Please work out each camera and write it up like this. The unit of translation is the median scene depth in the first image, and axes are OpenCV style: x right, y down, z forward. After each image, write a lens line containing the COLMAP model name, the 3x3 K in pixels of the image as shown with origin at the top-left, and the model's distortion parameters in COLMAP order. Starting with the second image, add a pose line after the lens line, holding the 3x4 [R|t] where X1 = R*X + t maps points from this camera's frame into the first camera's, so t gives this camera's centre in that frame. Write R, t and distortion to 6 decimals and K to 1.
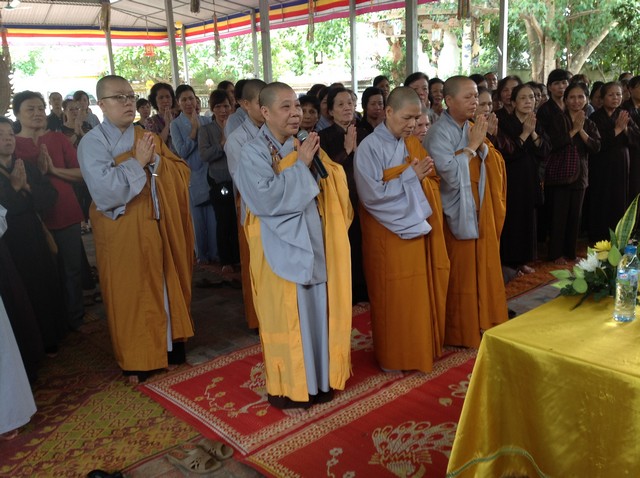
lens RADIAL K [[610.9, 0, 320.0], [0, 610.9, 239.0], [0, 0, 1]] dist [0.170868, -0.379335]
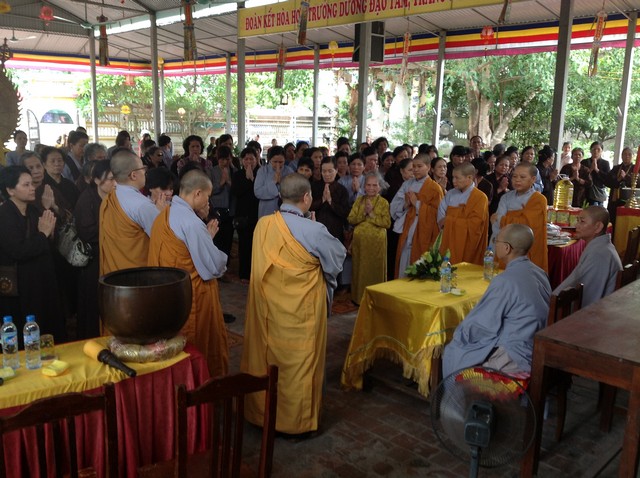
lens RADIAL K [[610.9, 0, 320.0], [0, 610.9, 239.0], [0, 0, 1]] dist [0.170868, -0.379335]
pose [[0.995933, 0.052433, 0.073275, -0.007535], [-0.049329, 0.997833, -0.043538, 0.007671], [-0.075399, 0.039746, 0.996361, -0.119141]]
